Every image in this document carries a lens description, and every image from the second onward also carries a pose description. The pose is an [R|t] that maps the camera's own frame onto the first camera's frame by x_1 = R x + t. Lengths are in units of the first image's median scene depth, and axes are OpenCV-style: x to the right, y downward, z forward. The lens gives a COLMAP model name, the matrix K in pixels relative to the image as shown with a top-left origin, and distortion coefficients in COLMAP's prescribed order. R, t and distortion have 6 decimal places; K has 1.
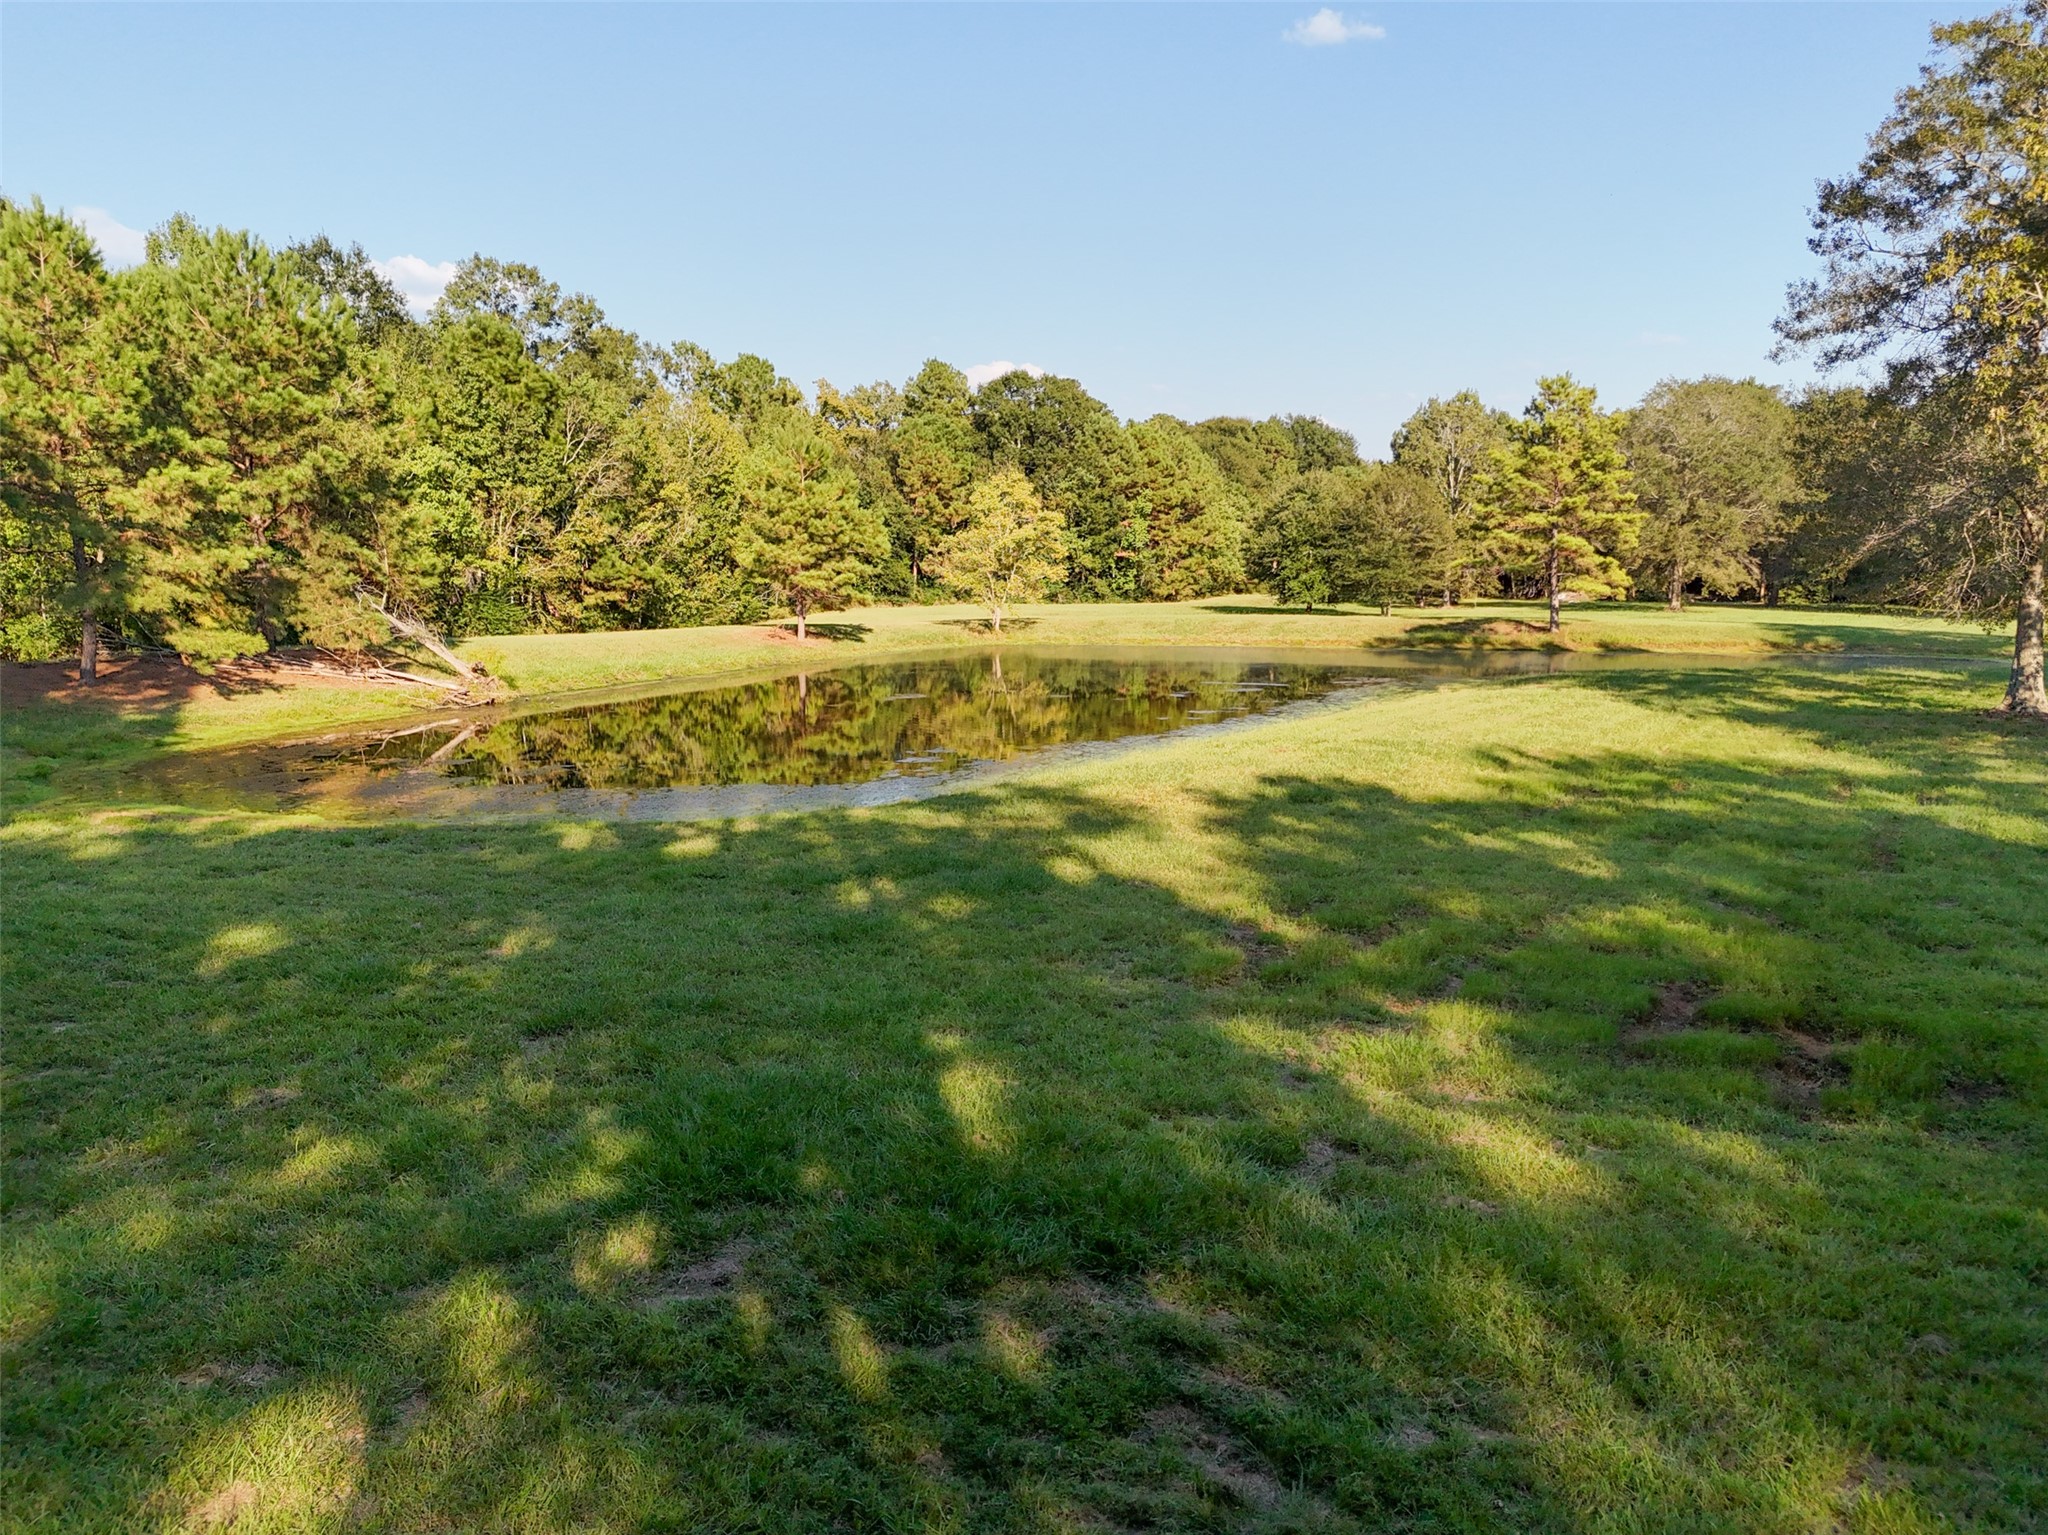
lens RADIAL K [[1504.0, 0, 1071.6], [0, 1504.0, 770.5], [0, 0, 1]] dist [0.080728, -0.122578]
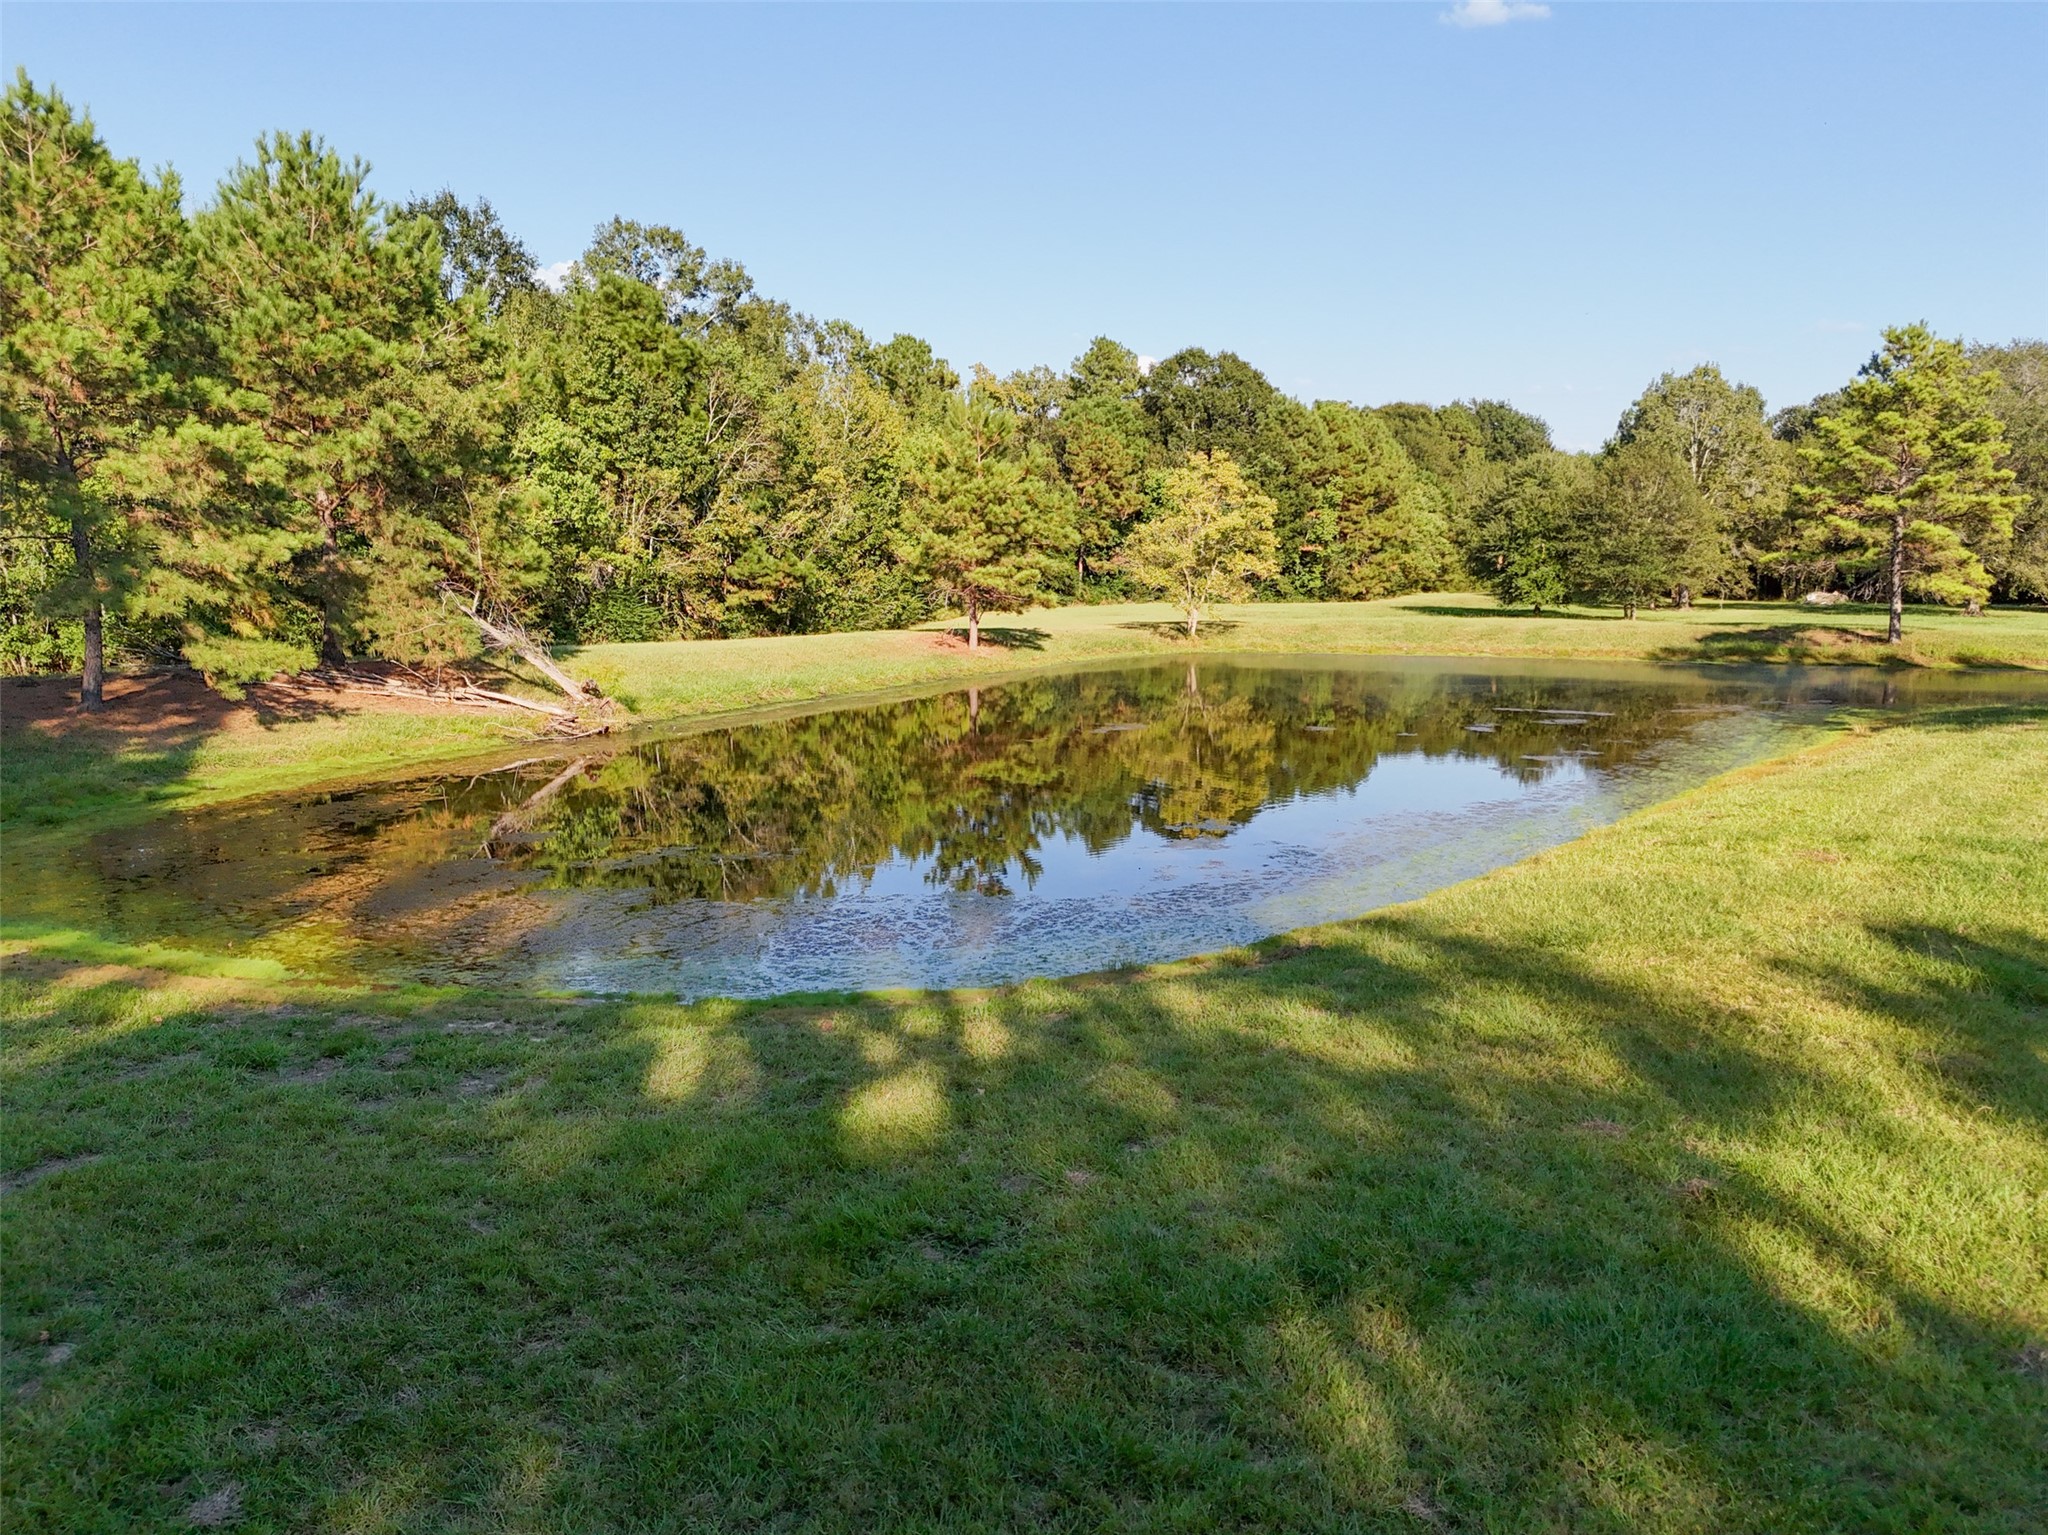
lens RADIAL K [[1504.0, 0, 1071.6], [0, 1504.0, 770.5], [0, 0, 1]] dist [0.080728, -0.122578]
pose [[0.995940, 0.014306, -0.088873, -0.044793], [-0.014137, 0.999897, 0.002529, -0.019112], [0.088900, -0.001263, 0.996040, 0.150941]]
